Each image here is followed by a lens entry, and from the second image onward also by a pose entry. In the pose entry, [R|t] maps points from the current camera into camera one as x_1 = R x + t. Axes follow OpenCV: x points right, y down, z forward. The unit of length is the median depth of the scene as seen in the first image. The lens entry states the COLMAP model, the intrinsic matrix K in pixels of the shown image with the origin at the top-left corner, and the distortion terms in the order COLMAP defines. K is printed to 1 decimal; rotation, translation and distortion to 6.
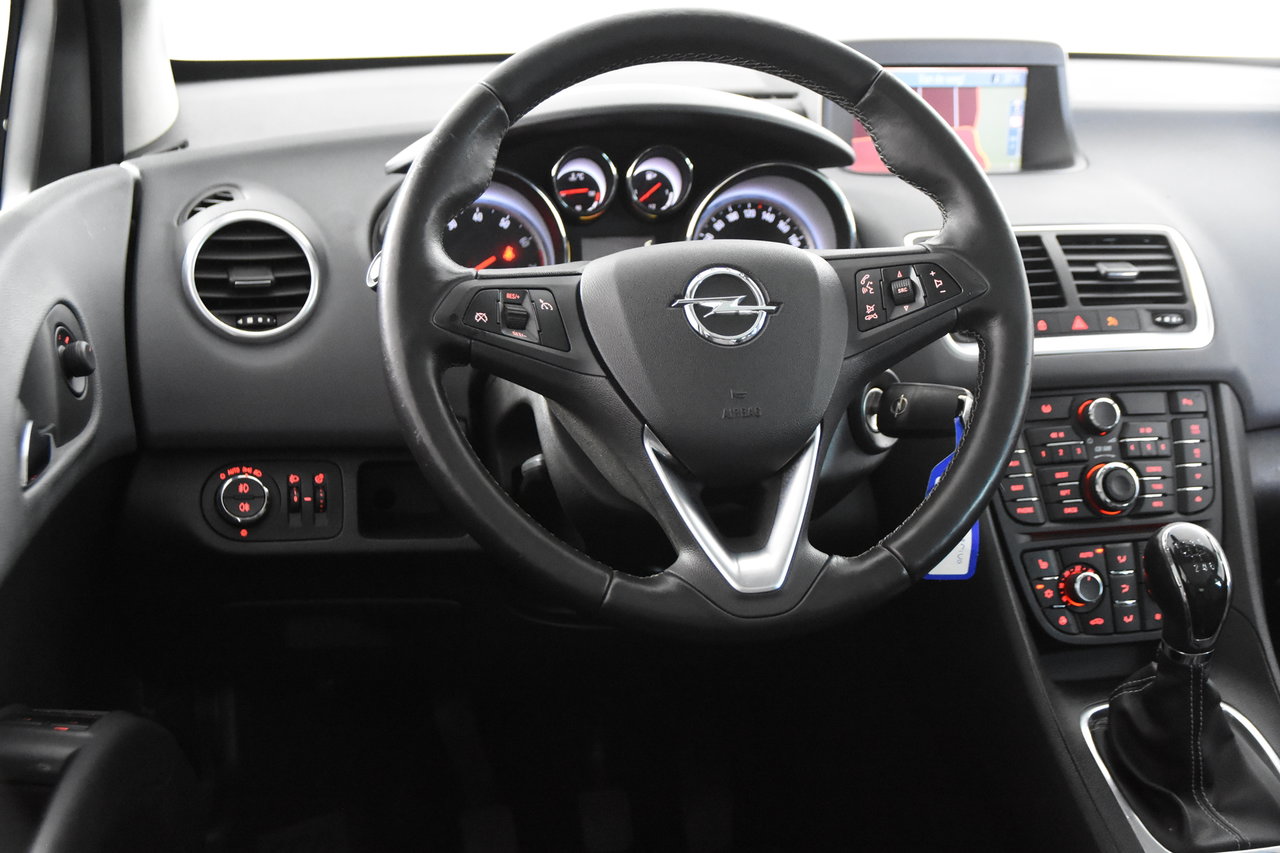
lens RADIAL K [[1645.3, 0, 643.1], [0, 1645.3, 415.4], [0, 0, 1]] dist [0.015766, 0.000000]
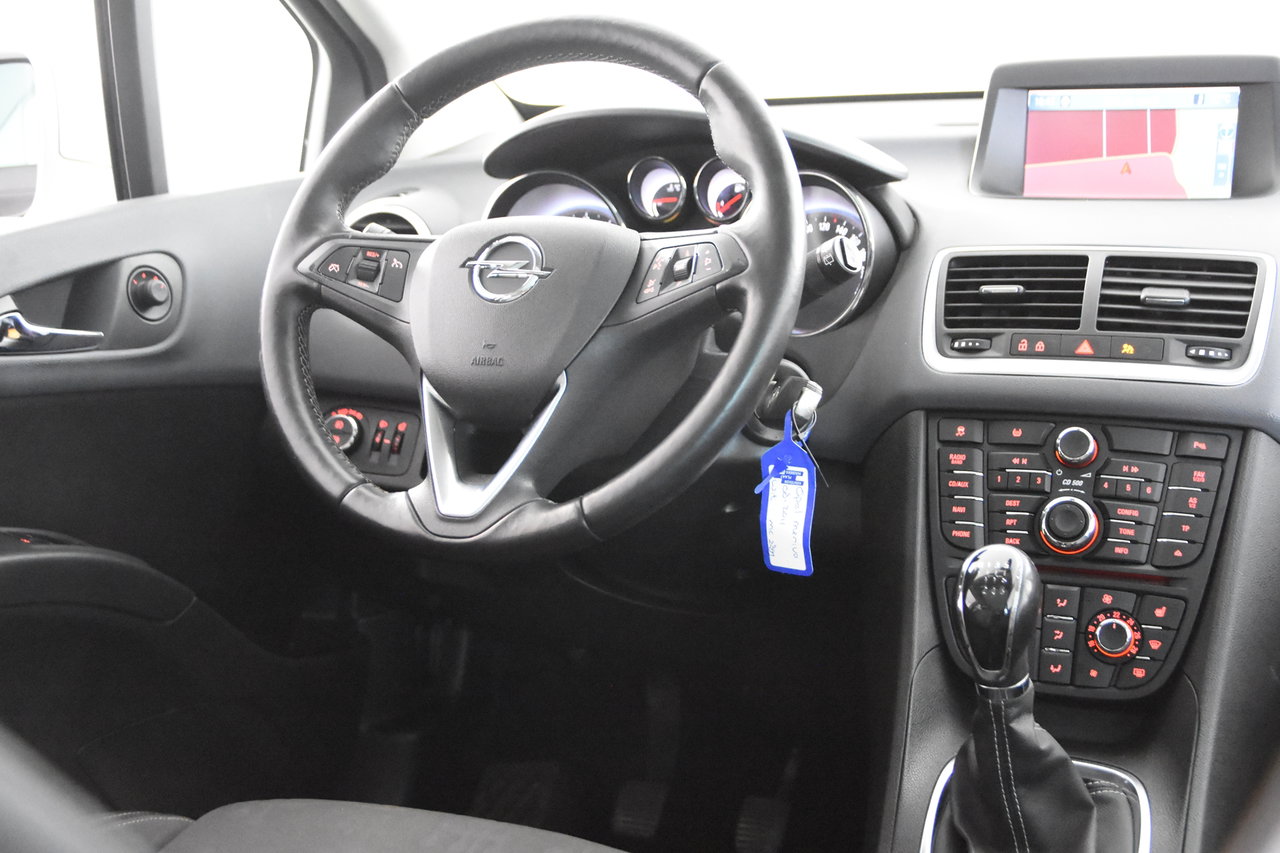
lens RADIAL K [[1661.0, 0, 615.6], [0, 1661.0, 426.0], [0, 0, 1]] dist [0.055012, 0.000000]
pose [[0.802770, 0.092486, -0.589072, 0.612331], [-0.132042, 0.990945, -0.024361, 0.044710], [0.581485, 0.097339, 0.807713, 0.106327]]
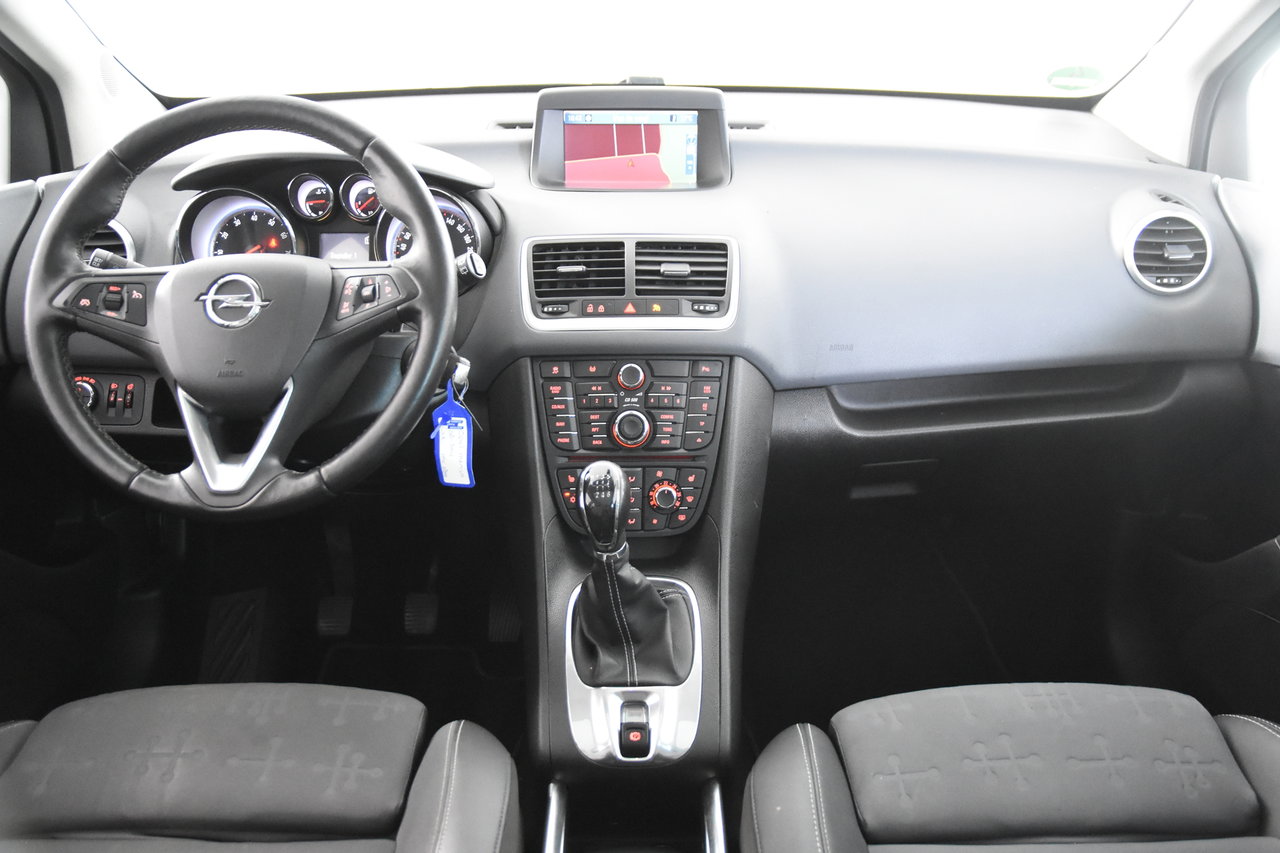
lens RADIAL K [[1182.3, 0, 678.9], [0, 1182.3, 432.9], [0, 0, 1]] dist [-0.115737, 0.148386]
pose [[0.972771, 0.075285, -0.219200, 0.537711], [-0.049707, 0.991534, 0.119955, -0.073966], [0.226375, -0.105793, 0.968278, 0.033508]]
